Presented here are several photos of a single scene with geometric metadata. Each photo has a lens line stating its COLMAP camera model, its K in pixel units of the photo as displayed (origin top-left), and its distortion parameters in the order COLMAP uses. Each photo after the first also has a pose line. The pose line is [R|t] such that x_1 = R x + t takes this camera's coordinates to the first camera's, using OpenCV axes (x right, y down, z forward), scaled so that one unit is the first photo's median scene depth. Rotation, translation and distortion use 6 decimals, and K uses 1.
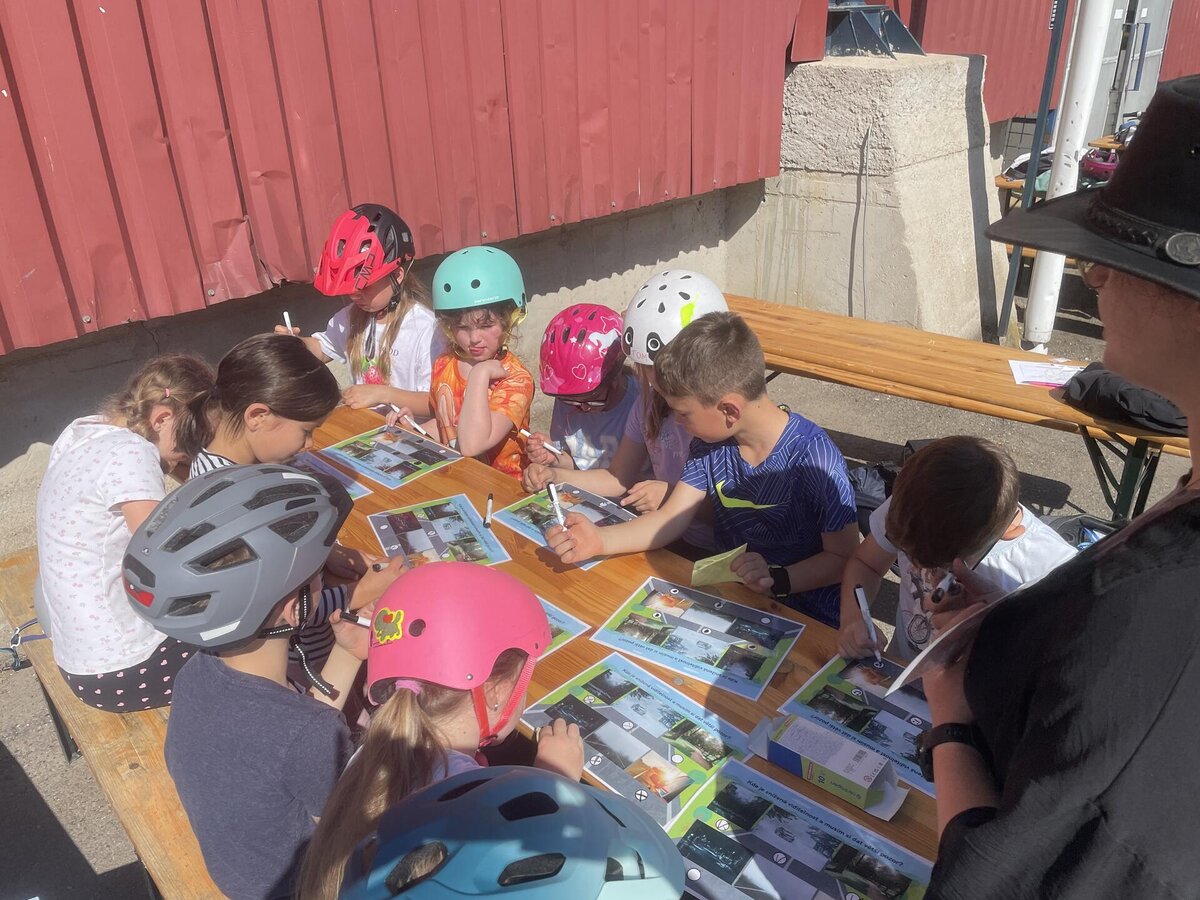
lens RADIAL K [[913.5, 0, 598.5], [0, 913.5, 451.3], [0, 0, 1]] dist [0.083714, -0.105278]
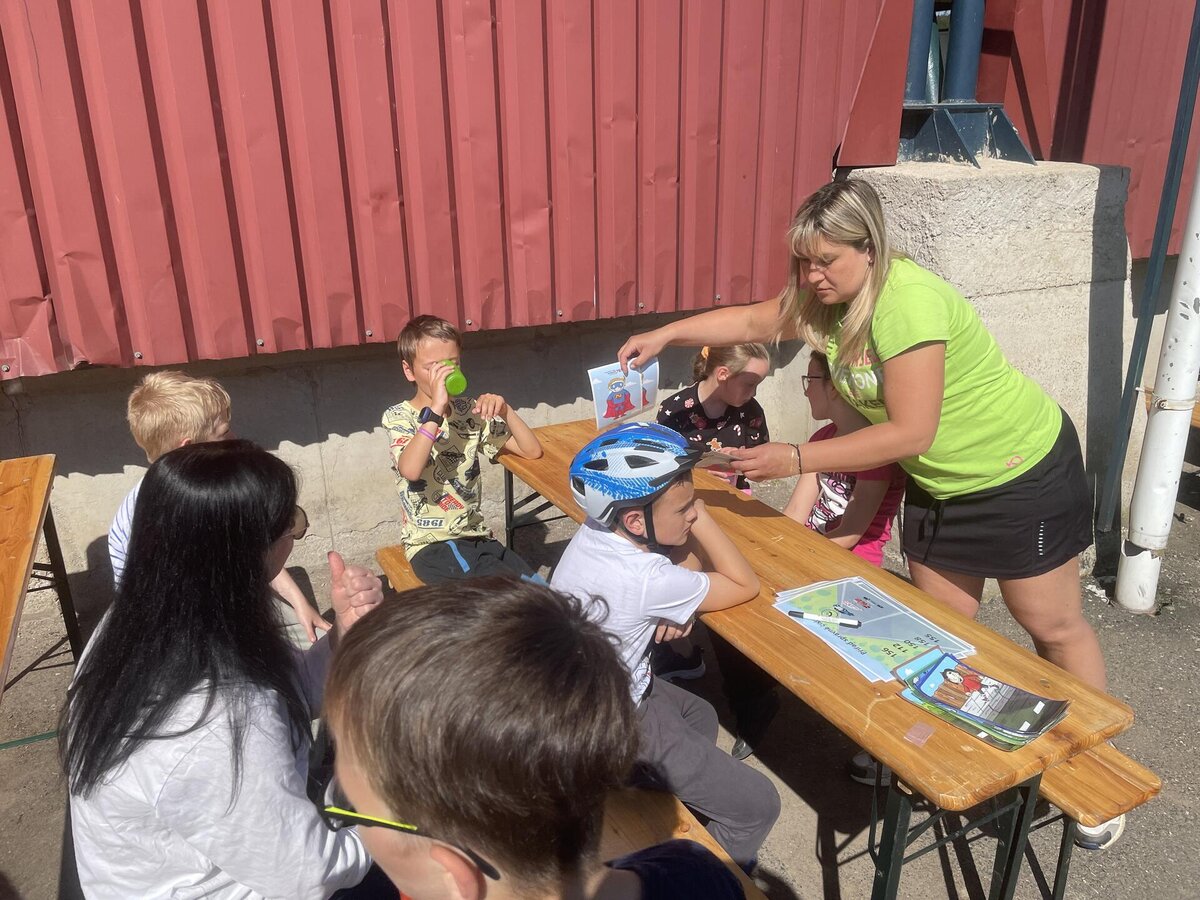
lens RADIAL K [[913.5, 0, 603.4], [0, 913.5, 451.2], [0, 0, 1]] dist [0.083714, -0.105278]
pose [[0.935580, 0.136582, -0.325631, 0.326980], [-0.164997, 0.984396, -0.061165, -0.082926], [0.312195, 0.110953, 0.943517, 0.178719]]
